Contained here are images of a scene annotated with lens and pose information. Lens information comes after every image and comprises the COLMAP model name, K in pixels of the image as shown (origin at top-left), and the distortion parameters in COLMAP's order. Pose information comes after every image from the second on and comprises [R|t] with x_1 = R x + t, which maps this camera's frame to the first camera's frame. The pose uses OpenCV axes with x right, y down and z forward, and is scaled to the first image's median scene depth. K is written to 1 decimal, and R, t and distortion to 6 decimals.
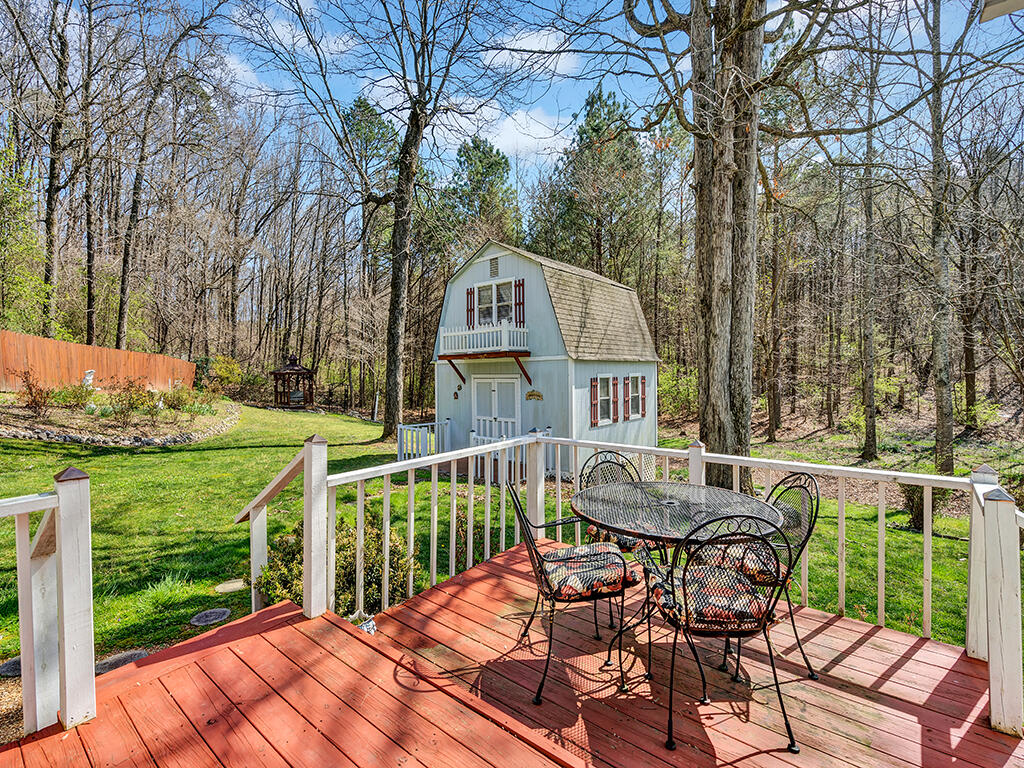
lens RADIAL K [[470.1, 0, 508.7], [0, 470.1, 378.6], [0, 0, 1]] dist [0.000022, 0.000124]
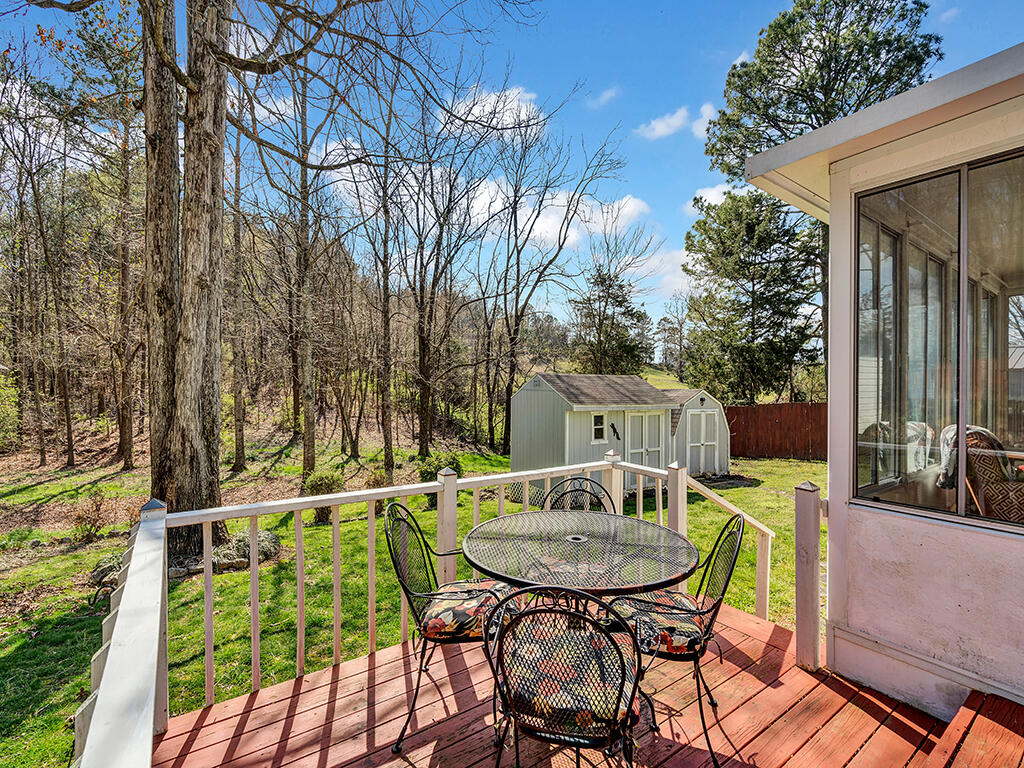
lens RADIAL K [[470.1, 0, 507.0], [0, 470.1, 384.1], [0, 0, 1]] dist [0.000022, 0.000124]
pose [[0.277471, 0.012294, 0.960655, -0.160472], [0.008125, 0.999852, -0.015143, -0.002478], [-0.960700, 0.012007, 0.277330, 0.266920]]
